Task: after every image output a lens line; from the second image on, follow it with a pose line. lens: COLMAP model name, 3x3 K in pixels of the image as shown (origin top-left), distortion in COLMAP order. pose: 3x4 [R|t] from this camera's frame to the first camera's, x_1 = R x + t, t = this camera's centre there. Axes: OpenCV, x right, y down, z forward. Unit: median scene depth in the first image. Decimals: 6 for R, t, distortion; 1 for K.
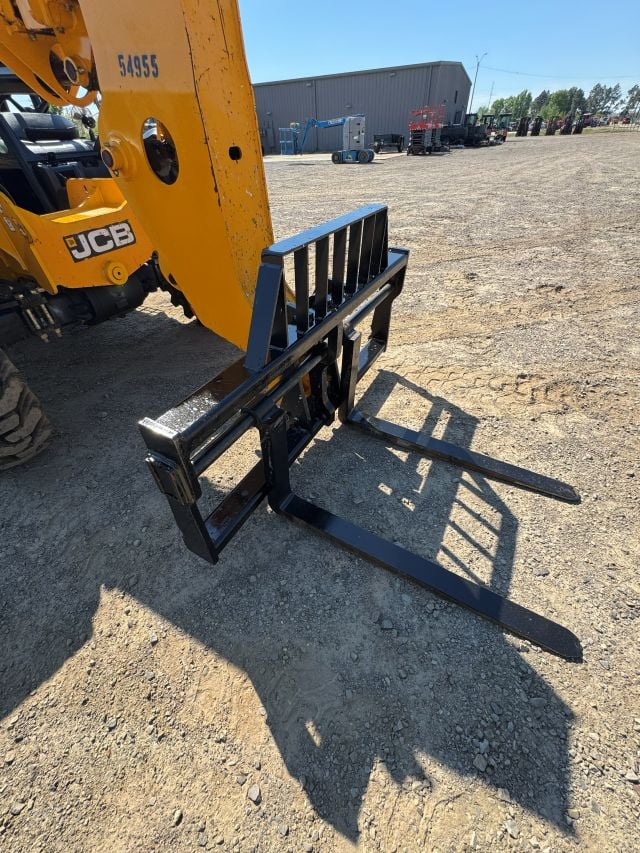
lens RADIAL K [[341.7, 0, 322.1], [0, 341.7, 426.4], [0, 0, 1]] dist [-0.004412, 0.000552]
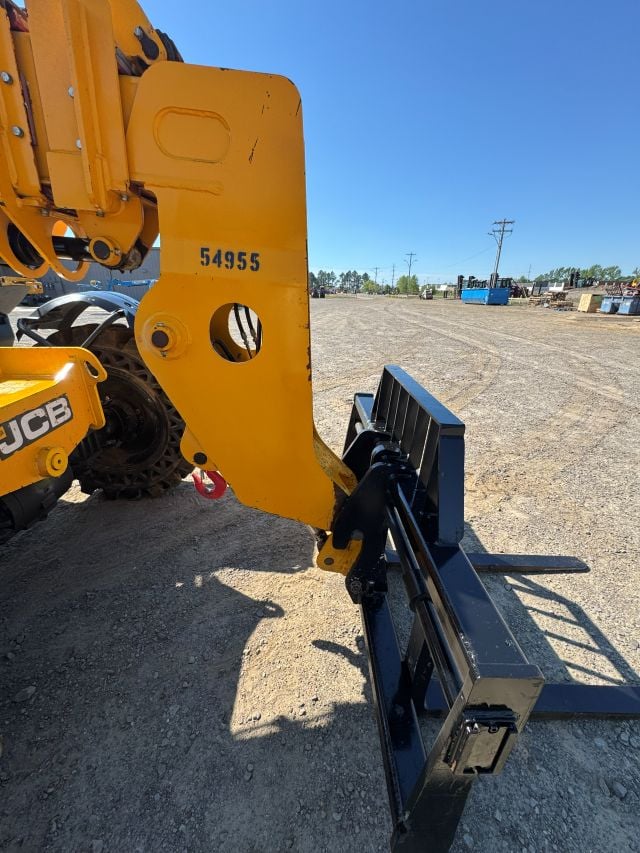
lens RADIAL K [[341.7, 0, 322.4], [0, 341.7, 425.2], [0, 0, 1]] dist [-0.004412, 0.000552]
pose [[0.862233, -0.142664, 0.486006, -0.475095], [0.297164, 0.919509, -0.257288, -0.176903], [-0.410181, 0.366265, 0.835225, 0.151780]]
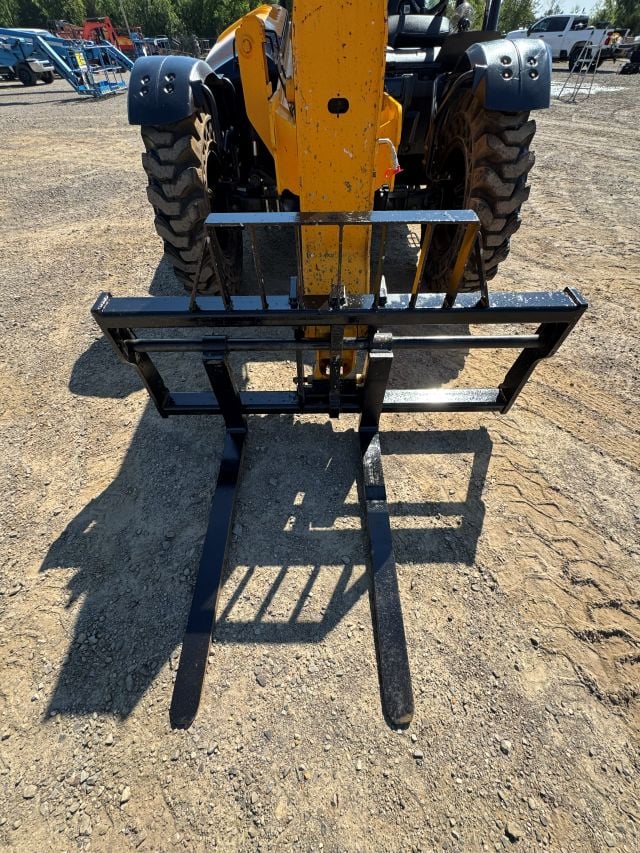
lens RADIAL K [[341.7, 0, 319.9], [0, 341.7, 427.5], [0, 0, 1]] dist [-0.004412, 0.000552]
pose [[0.480187, 0.685930, -0.546737, 0.523265], [-0.576686, 0.716527, 0.392456, -0.325863], [0.660949, 0.126843, 0.739633, 0.253472]]
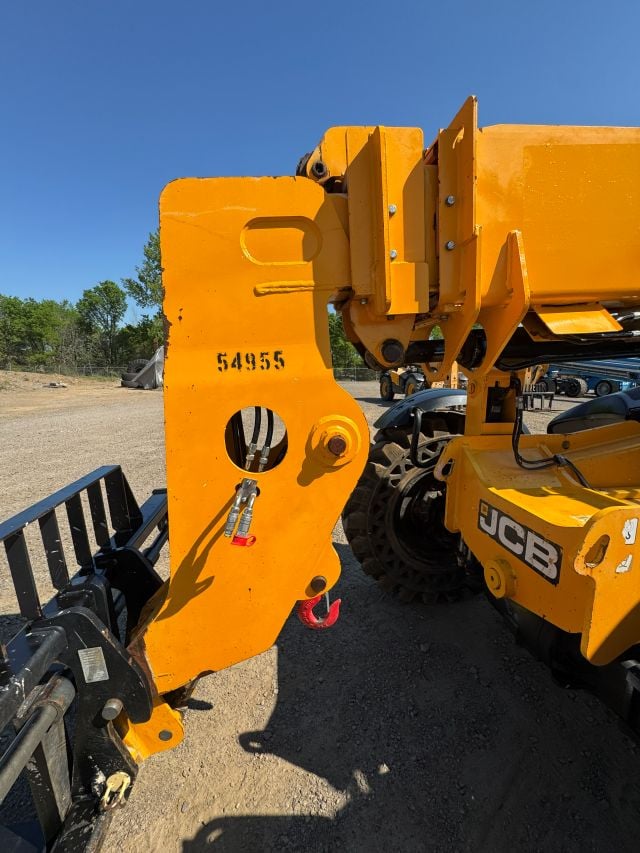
lens RADIAL K [[341.7, 0, 320.7], [0, 341.7, 426.2], [0, 0, 1]] dist [-0.004412, 0.000552]
pose [[-0.811708, 0.131422, -0.569086, -0.033606], [-0.362865, 0.650024, 0.667681, -0.963093], [0.457667, 0.748464, -0.479941, 0.987811]]
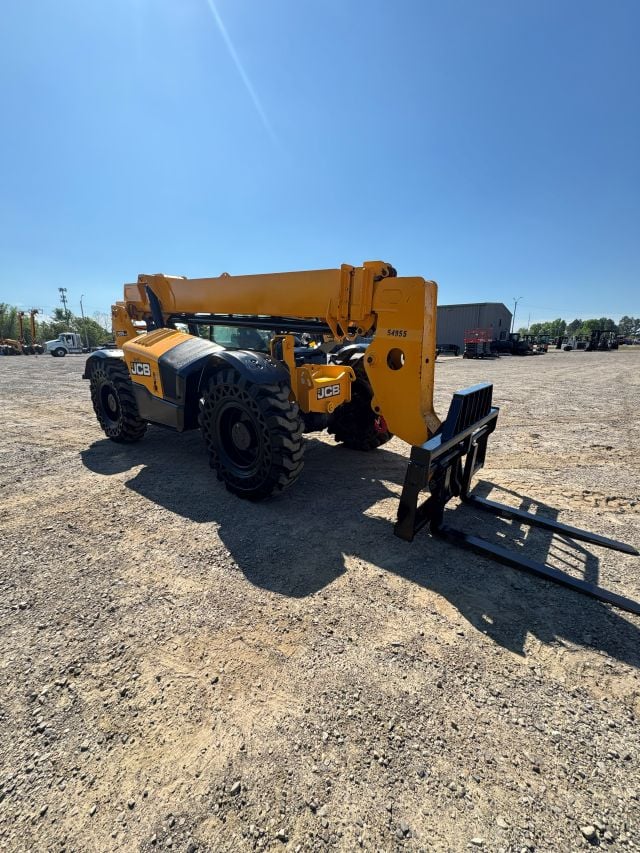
lens RADIAL K [[341.7, 0, 321.8], [0, 341.7, 425.3], [0, 0, 1]] dist [-0.004412, 0.000552]
pose [[0.982765, 0.078856, -0.167195, -0.346722], [-0.145215, 0.888997, -0.434278, 0.466228], [0.114390, 0.451073, 0.885126, -0.622817]]
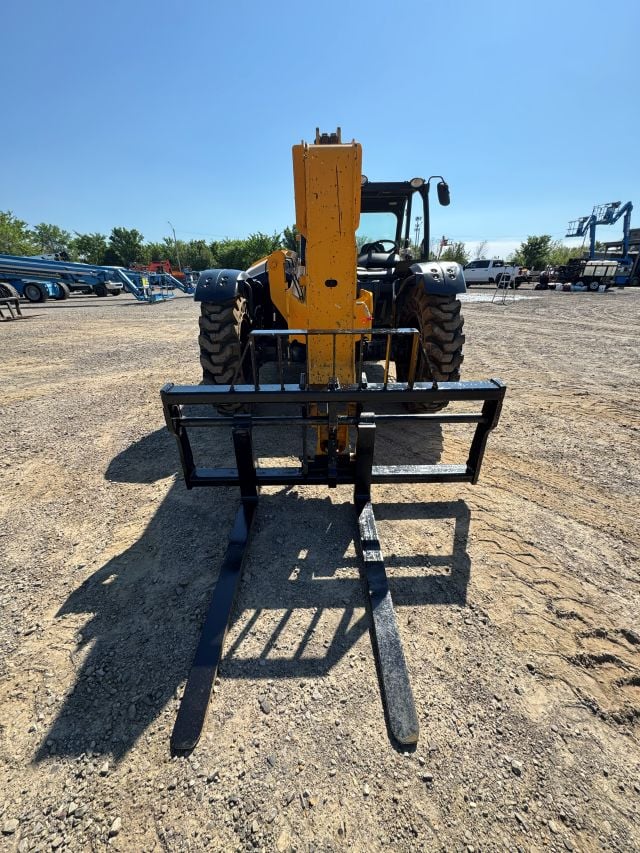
lens RADIAL K [[341.7, 0, 320.0], [0, 341.7, 427.1], [0, 0, 1]] dist [-0.004412, 0.000552]
pose [[0.487926, 0.394944, -0.778427, 0.772446], [-0.574934, 0.816426, 0.053848, -0.201144], [0.656794, 0.421270, 0.625422, 0.164964]]
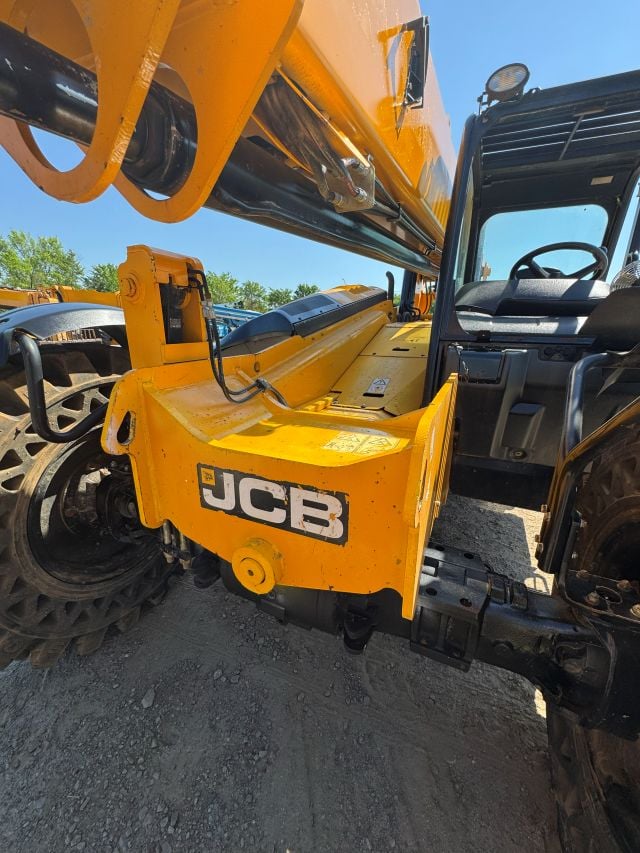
lens RADIAL K [[341.7, 0, 319.2], [0, 341.7, 425.3], [0, 0, 1]] dist [-0.004412, 0.000552]
pose [[0.061673, 0.329247, -0.942227, -0.278316], [-0.669195, 0.714046, 0.205711, -0.741074], [0.740523, 0.617847, 0.264368, 0.880684]]
